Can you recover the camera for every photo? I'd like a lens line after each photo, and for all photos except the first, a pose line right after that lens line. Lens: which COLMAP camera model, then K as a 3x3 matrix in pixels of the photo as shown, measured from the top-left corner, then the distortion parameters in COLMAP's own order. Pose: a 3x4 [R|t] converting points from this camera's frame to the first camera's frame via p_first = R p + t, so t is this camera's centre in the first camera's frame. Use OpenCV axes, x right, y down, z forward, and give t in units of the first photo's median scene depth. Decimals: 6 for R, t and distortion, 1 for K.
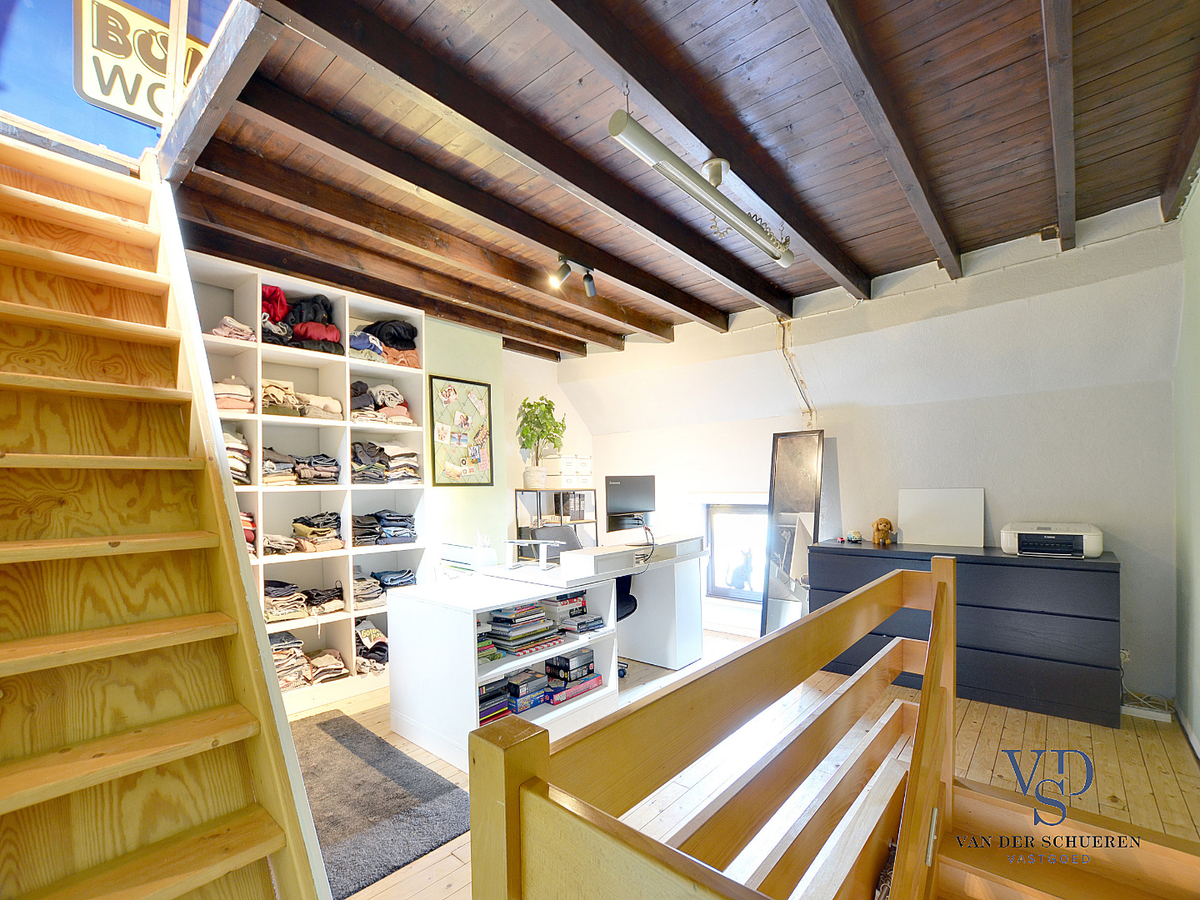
lens RADIAL K [[530.4, 0, 590.4], [0, 530.4, 481.2], [0, 0, 1]] dist [-0.031373, 0.003050]
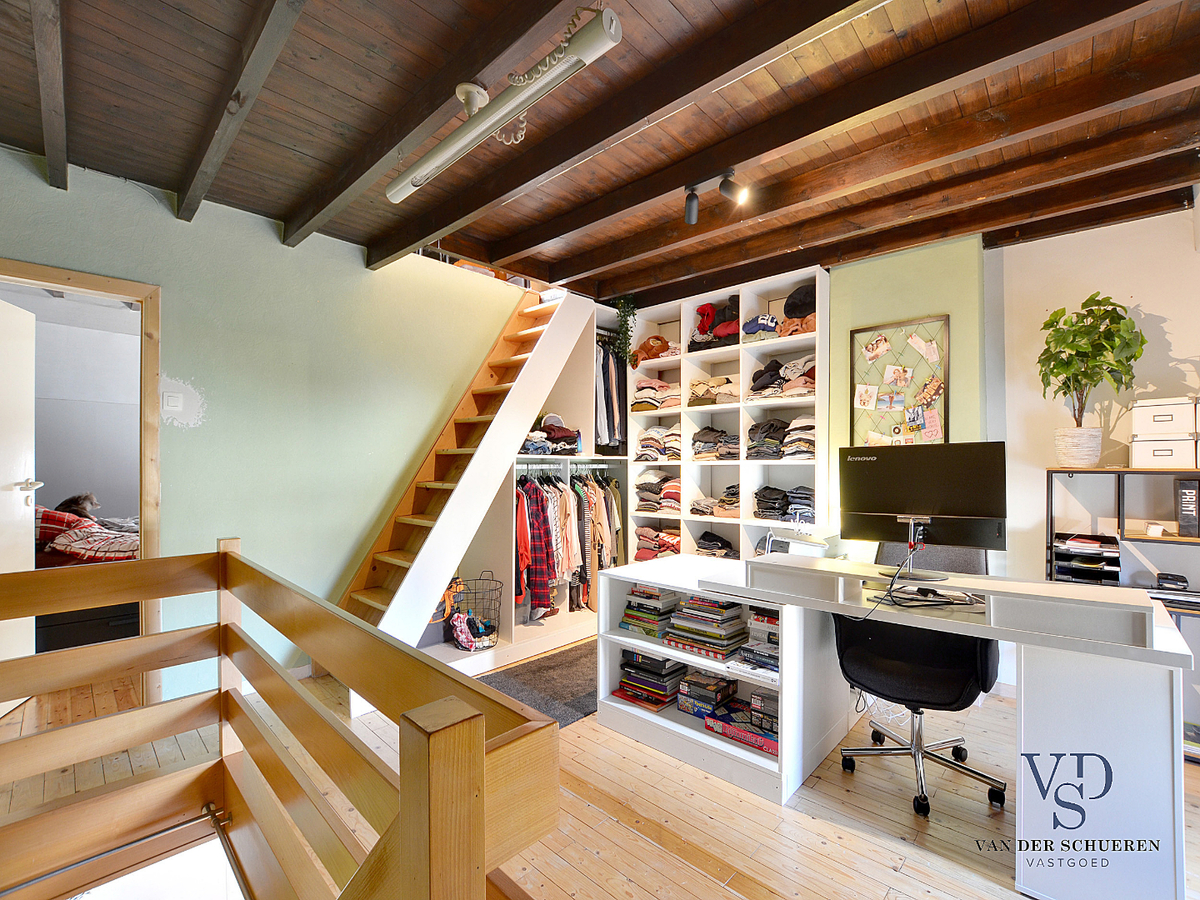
lens RADIAL K [[530.4, 0, 600.9], [0, 530.4, 452.6], [0, 0, 1]] dist [-0.031373, 0.003050]
pose [[-0.013625, -0.011832, -0.999837, 0.600947], [0.007990, 0.999897, -0.011942, 0.001657], [0.999875, -0.008152, -0.013529, 0.671965]]
